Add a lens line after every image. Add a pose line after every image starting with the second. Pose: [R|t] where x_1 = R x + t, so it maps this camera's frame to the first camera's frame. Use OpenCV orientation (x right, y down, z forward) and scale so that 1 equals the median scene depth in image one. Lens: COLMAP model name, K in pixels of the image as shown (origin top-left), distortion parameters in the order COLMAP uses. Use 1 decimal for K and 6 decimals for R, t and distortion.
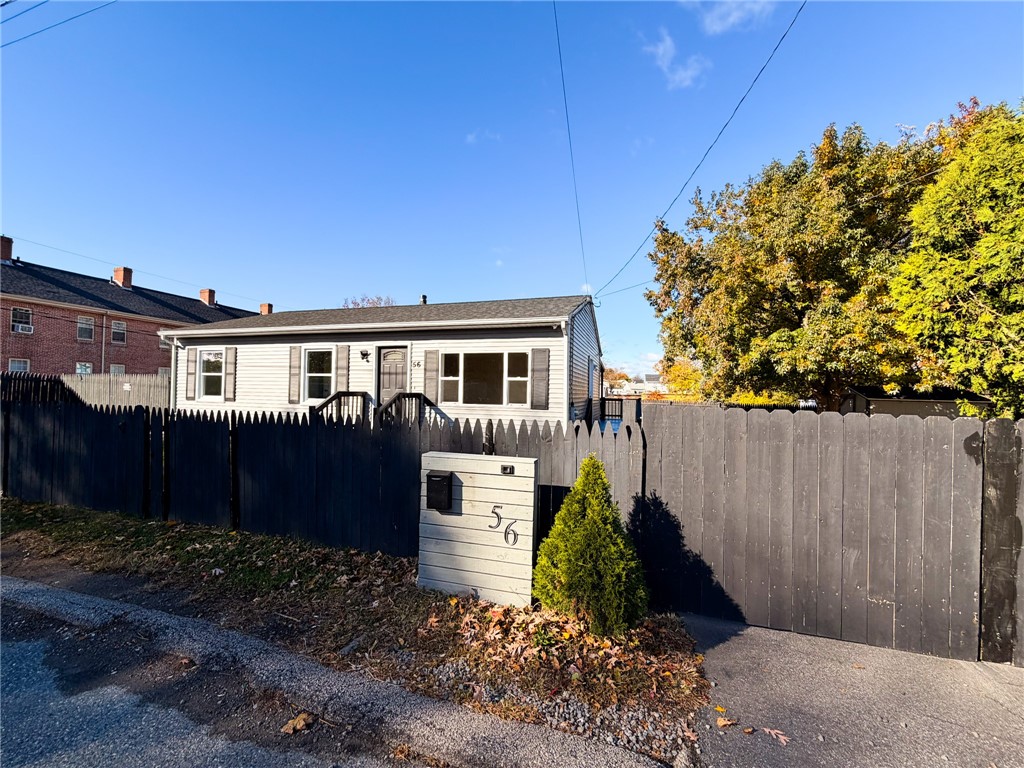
lens RADIAL K [[422.2, 0, 512.0], [0, 422.2, 384.0], [0, 0, 1]] dist [0.001188, 0.000032]
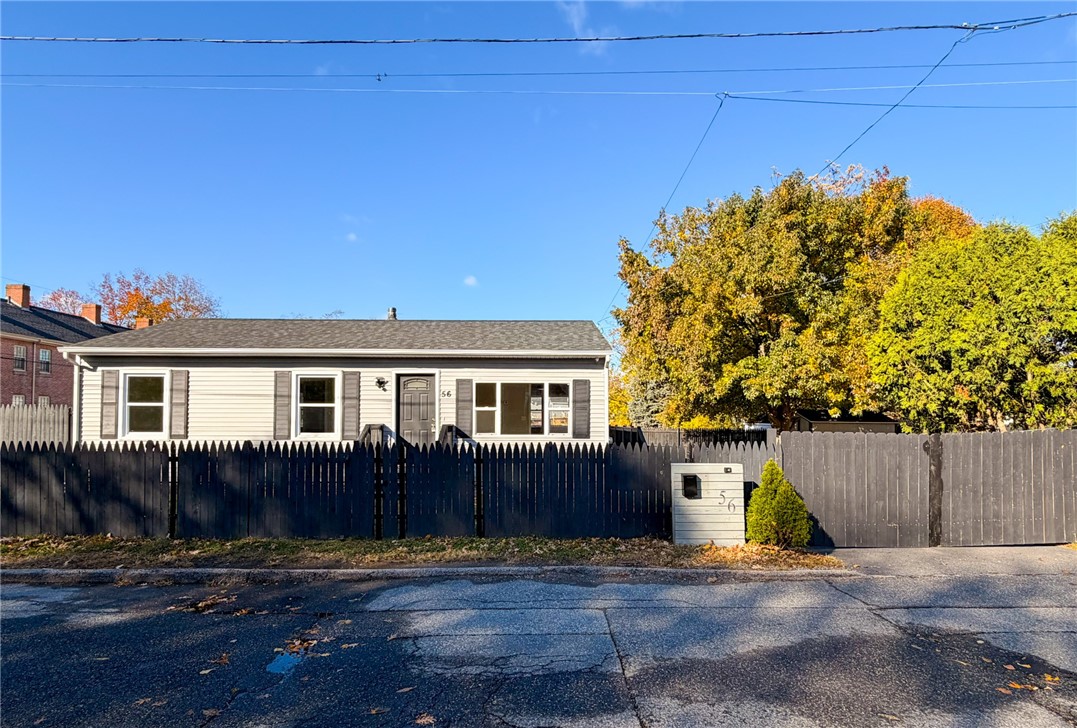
lens RADIAL K [[597.3, 0, 538.6], [0, 597.3, 405.0], [0, 0, 1]] dist [-0.001412, -0.000047]
pose [[0.944851, -0.008174, 0.327399, -0.420763], [0.007723, 0.999967, 0.002677, -0.021318], [-0.327410, -0.000001, 0.944882, -0.291239]]
